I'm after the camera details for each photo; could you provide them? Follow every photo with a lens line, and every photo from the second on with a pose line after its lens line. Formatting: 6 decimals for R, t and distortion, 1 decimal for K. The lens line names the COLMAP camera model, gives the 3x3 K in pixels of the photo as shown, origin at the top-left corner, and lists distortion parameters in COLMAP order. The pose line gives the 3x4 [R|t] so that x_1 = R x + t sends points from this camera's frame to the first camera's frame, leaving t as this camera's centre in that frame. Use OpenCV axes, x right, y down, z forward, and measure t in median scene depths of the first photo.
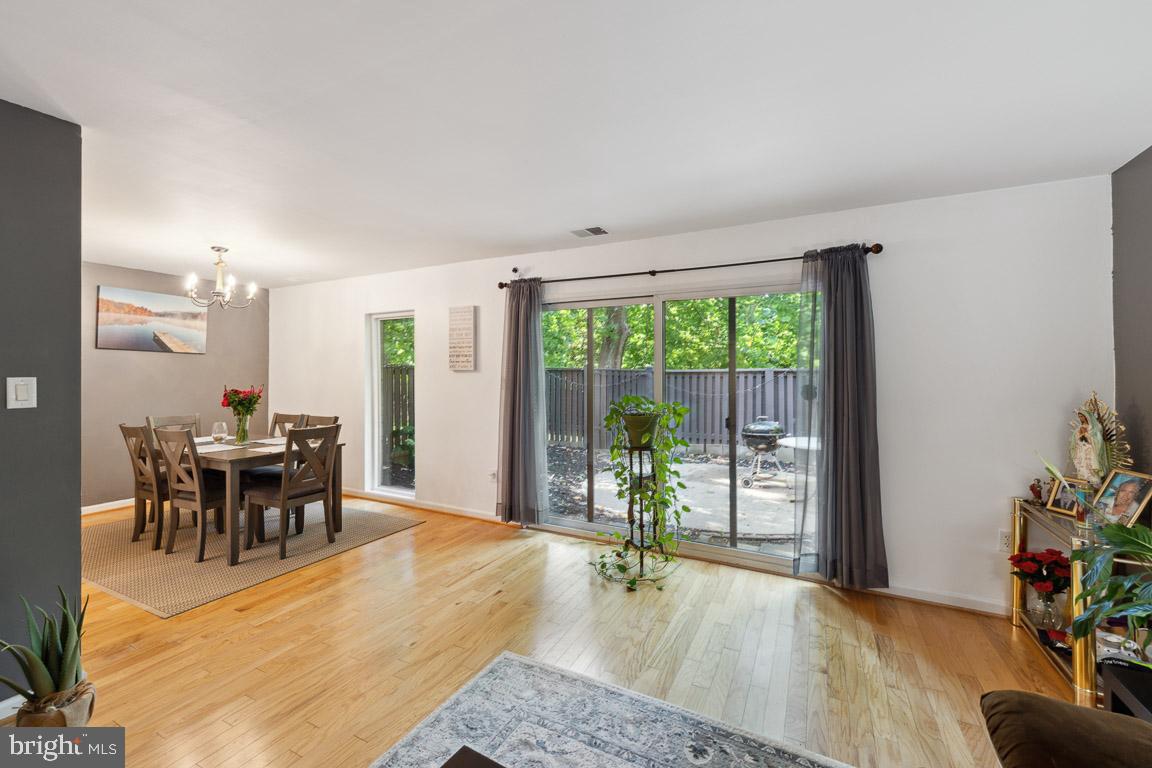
lens RADIAL K [[477.1, 0, 573.7], [0, 477.1, 372.2], [0, 0, 1]] dist [0.001103, 0.000127]
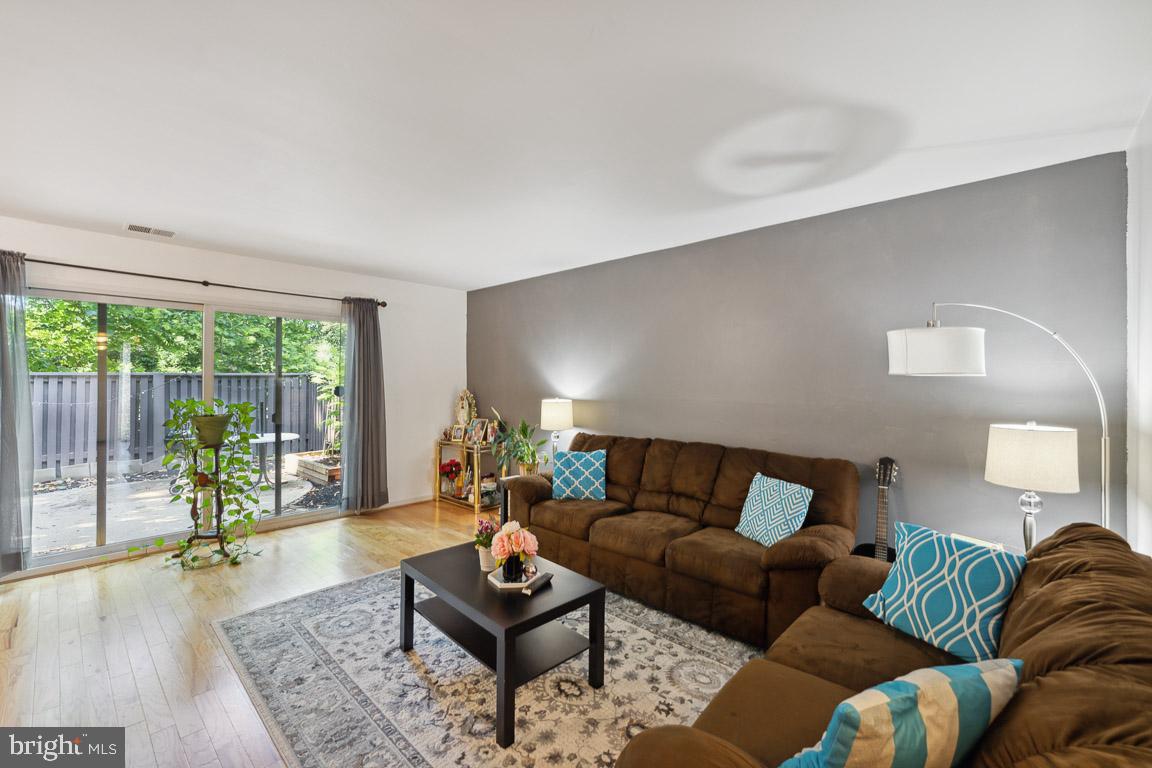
lens RADIAL K [[479.7, 0, 576.0], [0, 479.7, 384.0], [0, 0, 1]] dist [0.000266, 0.000093]
pose [[0.268885, -0.007941, 0.963139, -0.741581], [-0.006100, 0.999932, 0.009948, 0.001618], [-0.963153, -0.008550, 0.268819, -0.100937]]
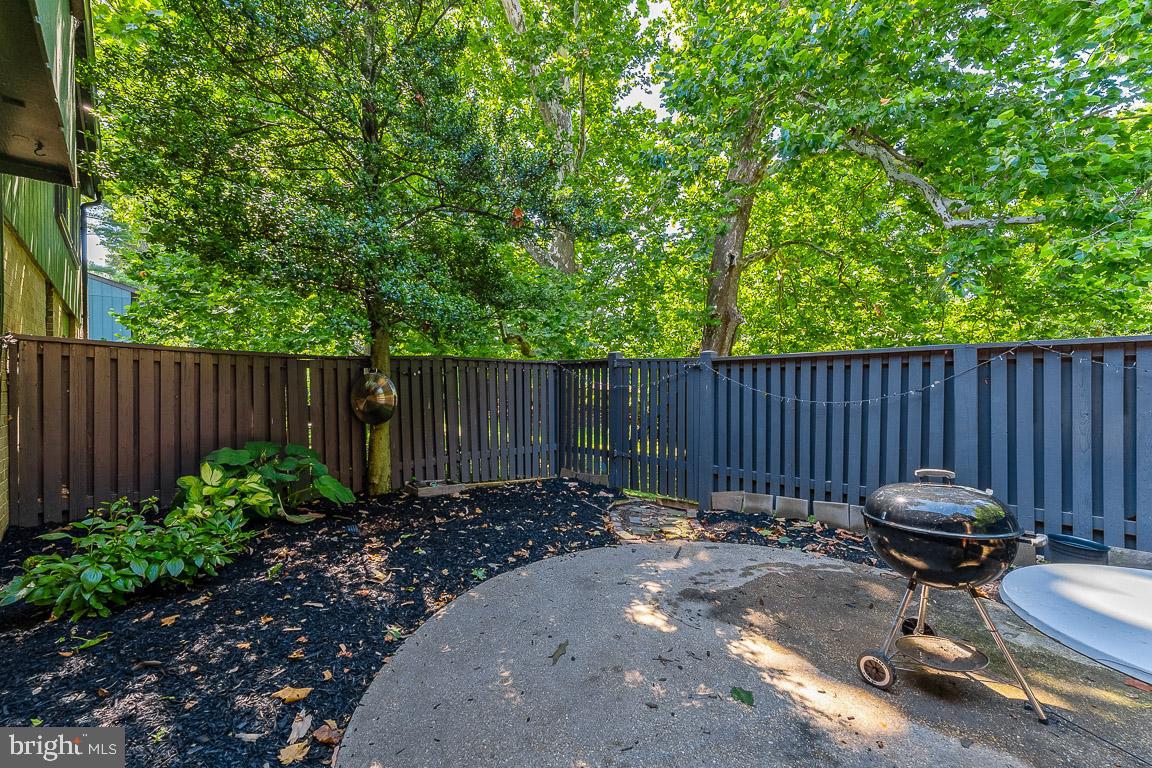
lens RADIAL K [[471.8, 0, 571.7], [0, 471.8, 389.4], [0, 0, 1]] dist [0.000444, 0.000029]
pose [[0.950708, -0.000214, -0.310088, 0.543911], [0.006298, 0.999807, 0.018619, 0.064673], [0.310024, -0.019654, 0.950526, 1.288902]]
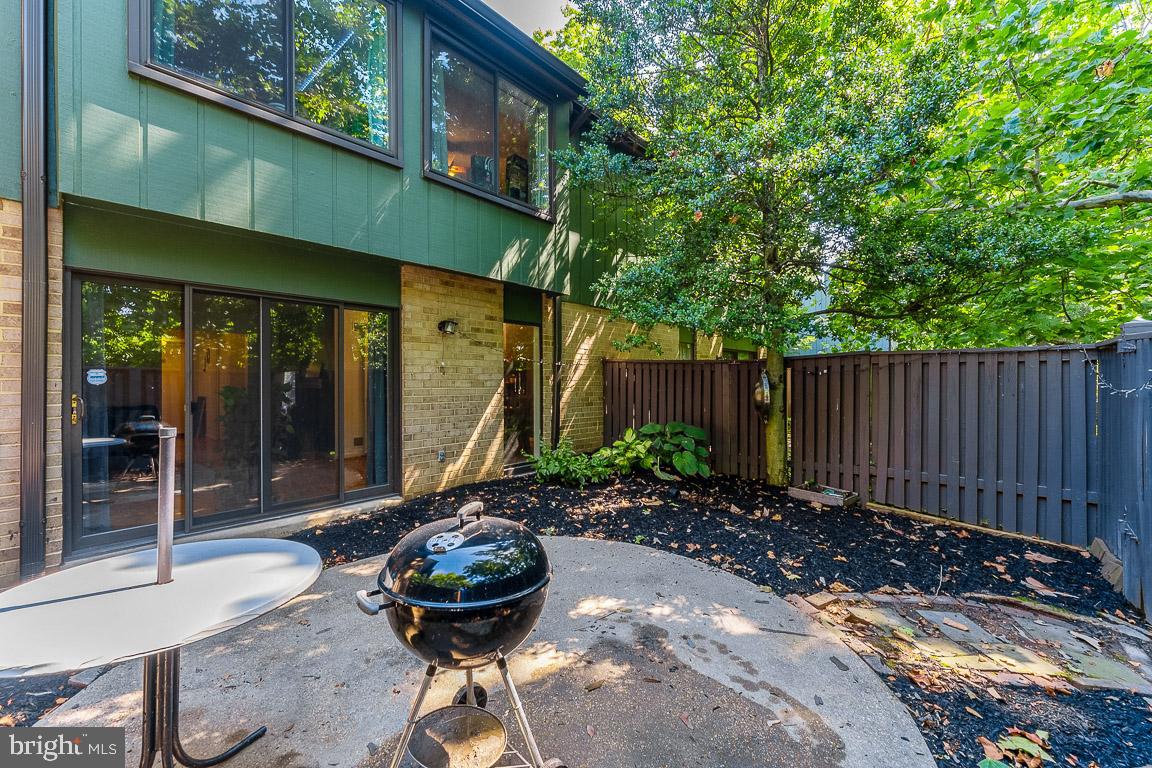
lens RADIAL K [[471.8, 0, 571.7], [0, 471.8, 389.4], [0, 0, 1]] dist [0.000444, 0.000029]
pose [[-0.230098, 0.018613, -0.972989, 1.308629], [0.005252, 0.999826, 0.017884, 0.059628], [0.973153, -0.000995, -0.230156, 2.322078]]
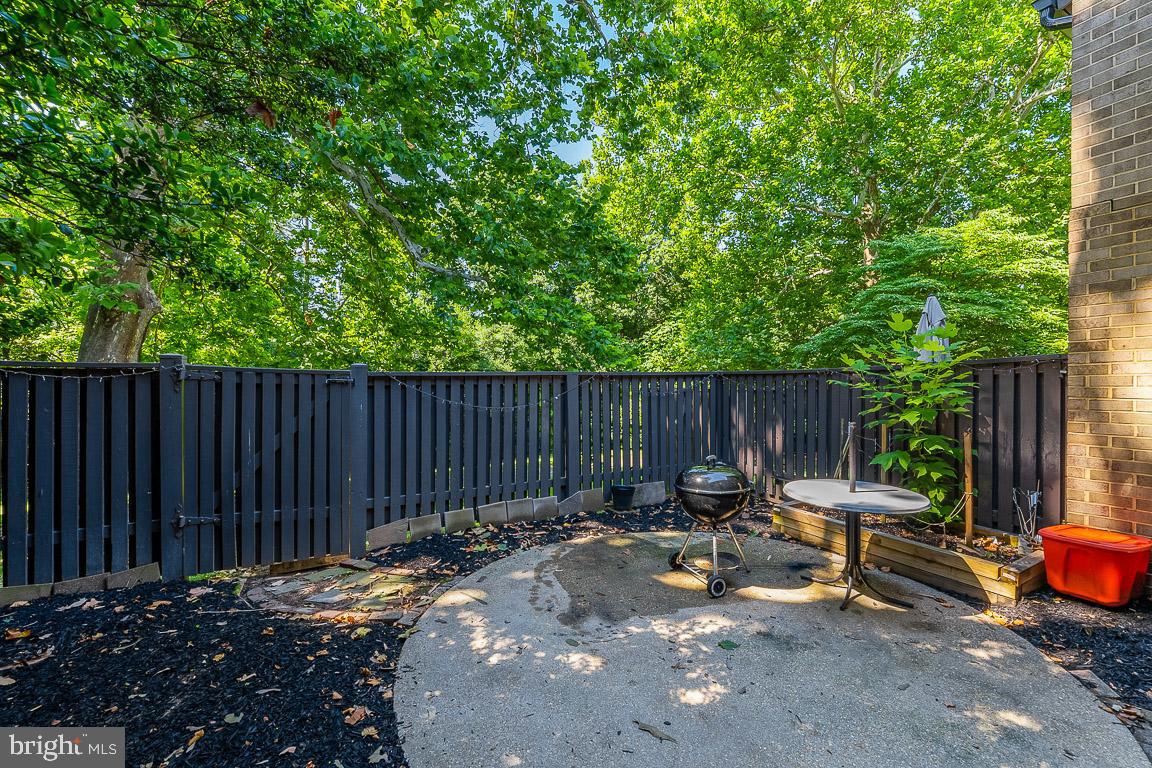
lens RADIAL K [[470.3, 0, 578.3], [0, 470.3, 383.5], [0, 0, 1]] dist [0.000753, -0.000056]
pose [[0.572251, -0.006975, 0.820049, -0.296031], [0.002105, 0.999973, 0.007036, 0.012946], [-0.820076, -0.002300, 0.572250, 1.704790]]
